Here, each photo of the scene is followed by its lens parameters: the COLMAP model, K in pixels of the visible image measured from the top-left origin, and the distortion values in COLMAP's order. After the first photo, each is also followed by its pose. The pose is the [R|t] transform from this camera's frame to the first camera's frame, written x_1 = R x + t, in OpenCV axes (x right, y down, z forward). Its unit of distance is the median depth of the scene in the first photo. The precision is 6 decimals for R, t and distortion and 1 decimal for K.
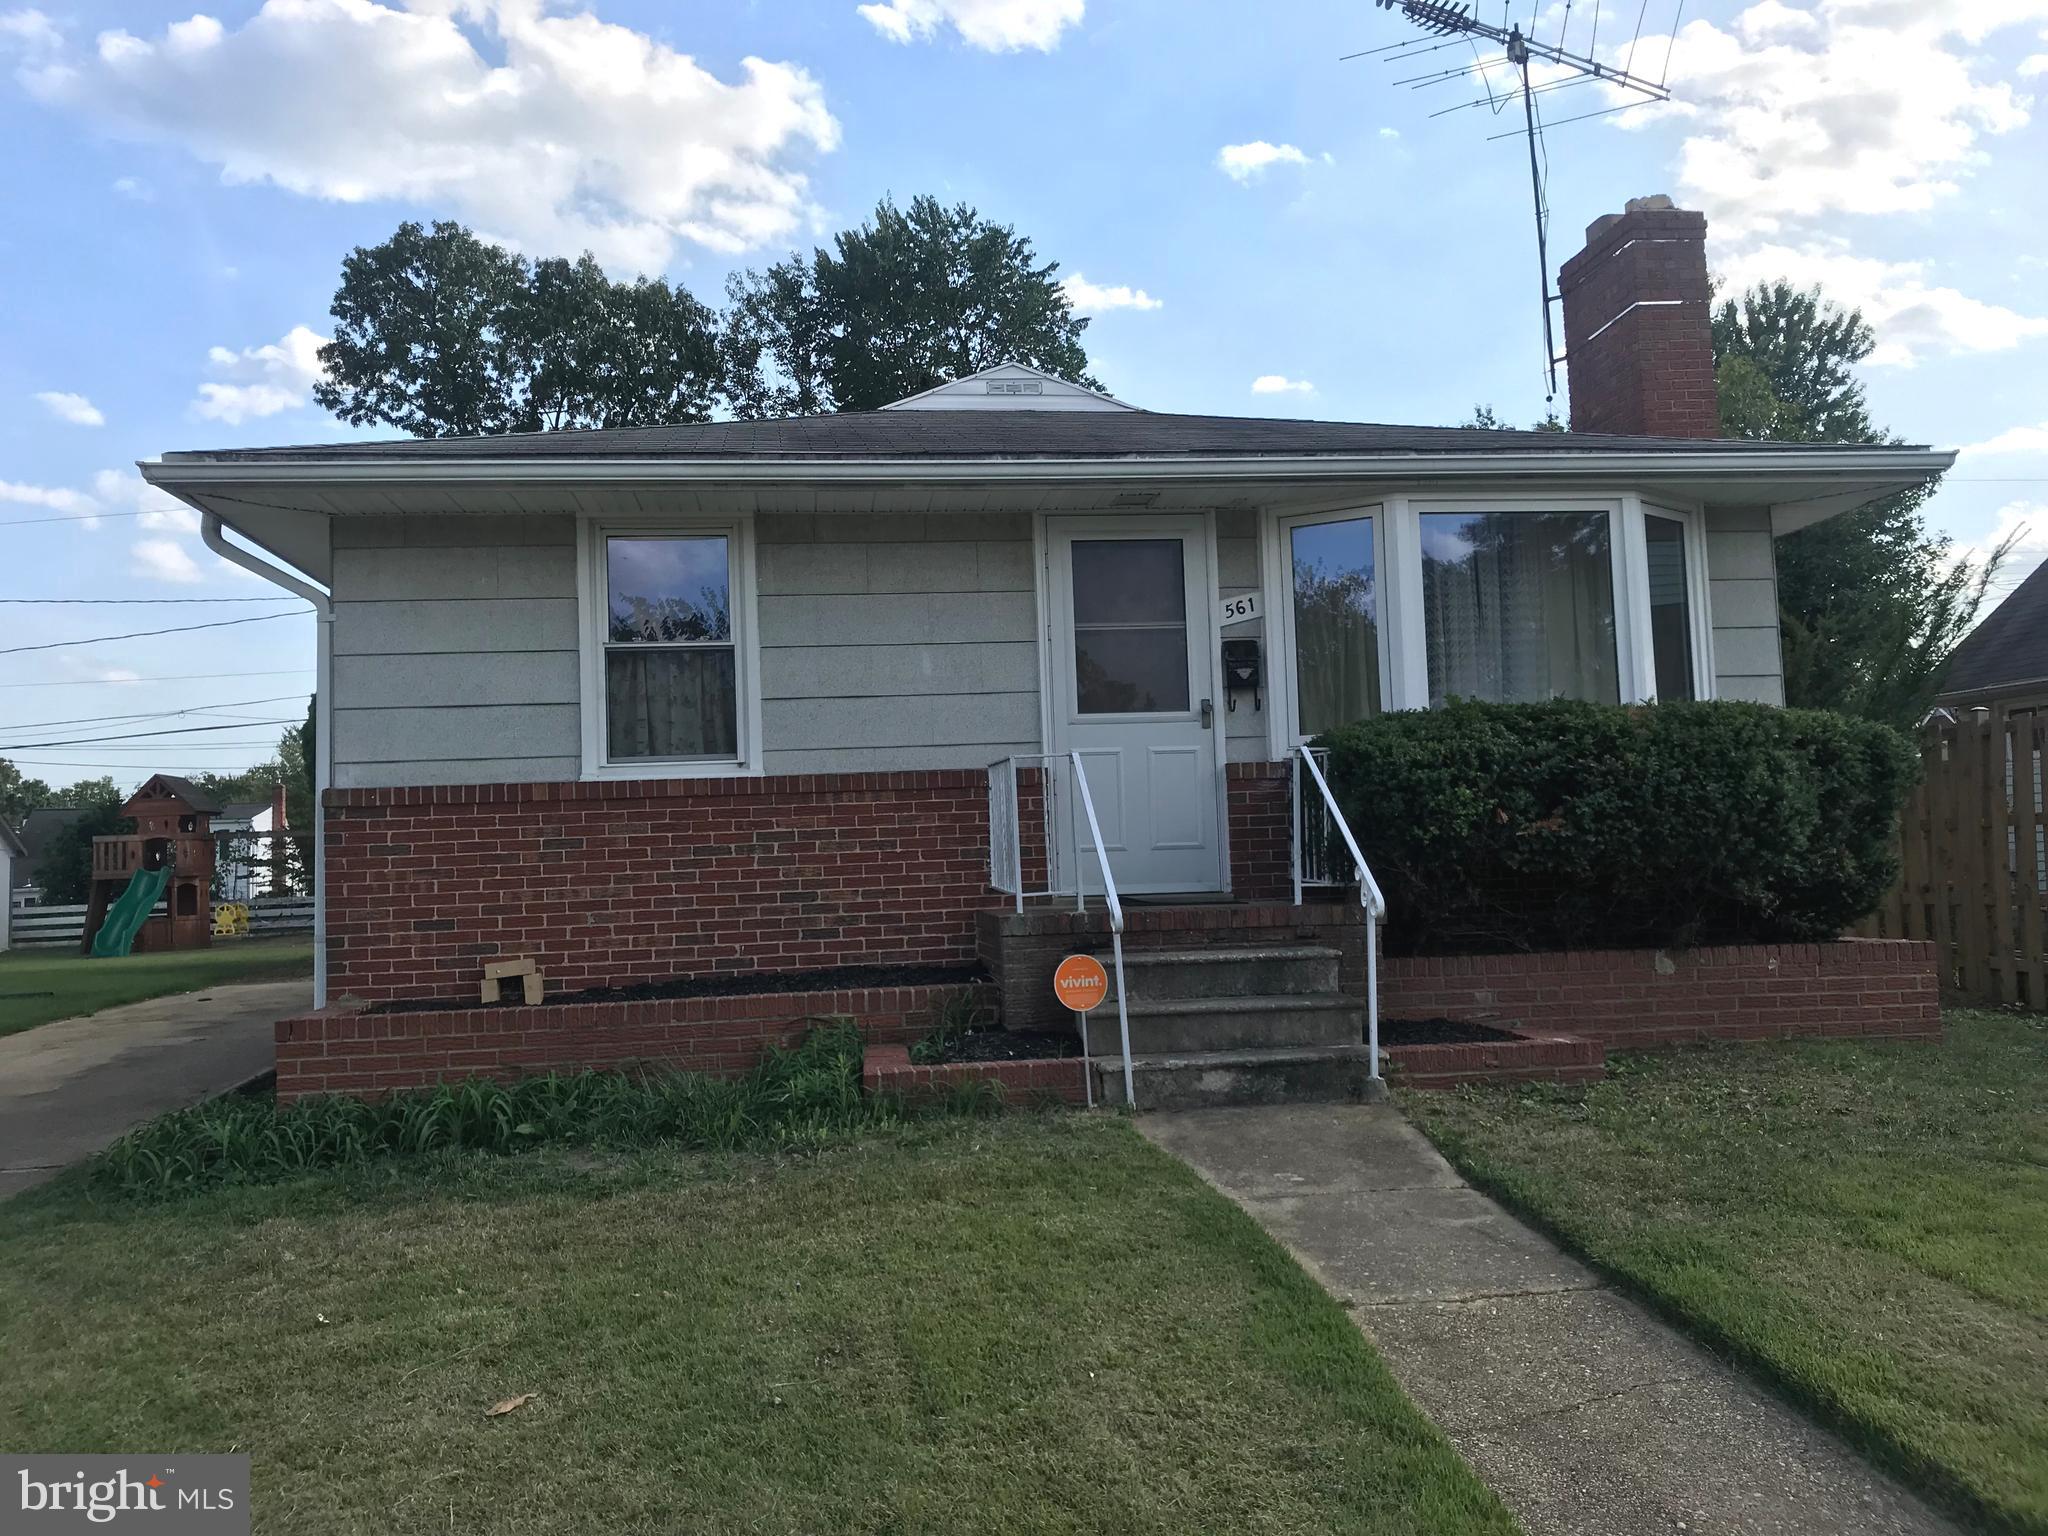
lens RADIAL K [[1671.5, 0, 1024.0], [0, 1671.5, 768.0], [0, 0, 1]] dist [0.015588, 0.006599]
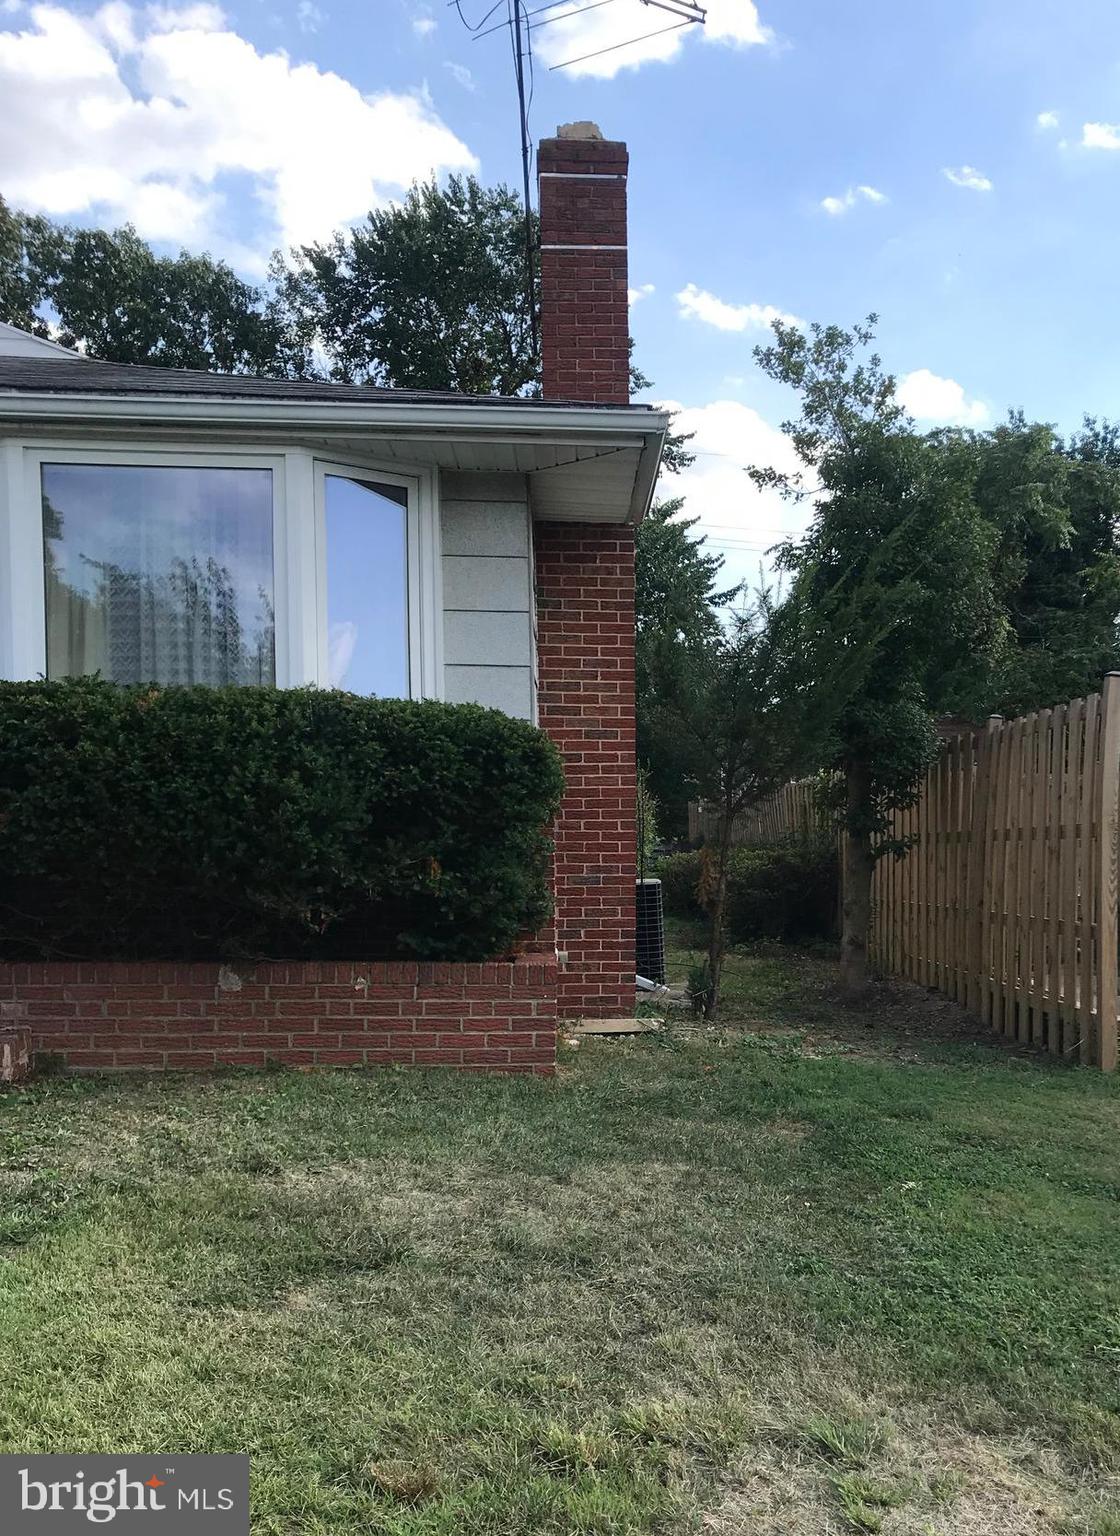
lens RADIAL K [[1567.2, 0, 560.1], [0, 1567.2, 929.1], [0, 0, 1]] dist [0.018217, 0.014830]
pose [[0.998962, 0.037338, -0.026105, 0.495105], [-0.034170, 0.993038, 0.112730, -0.009903], [0.030133, -0.111721, 0.993283, 0.142941]]
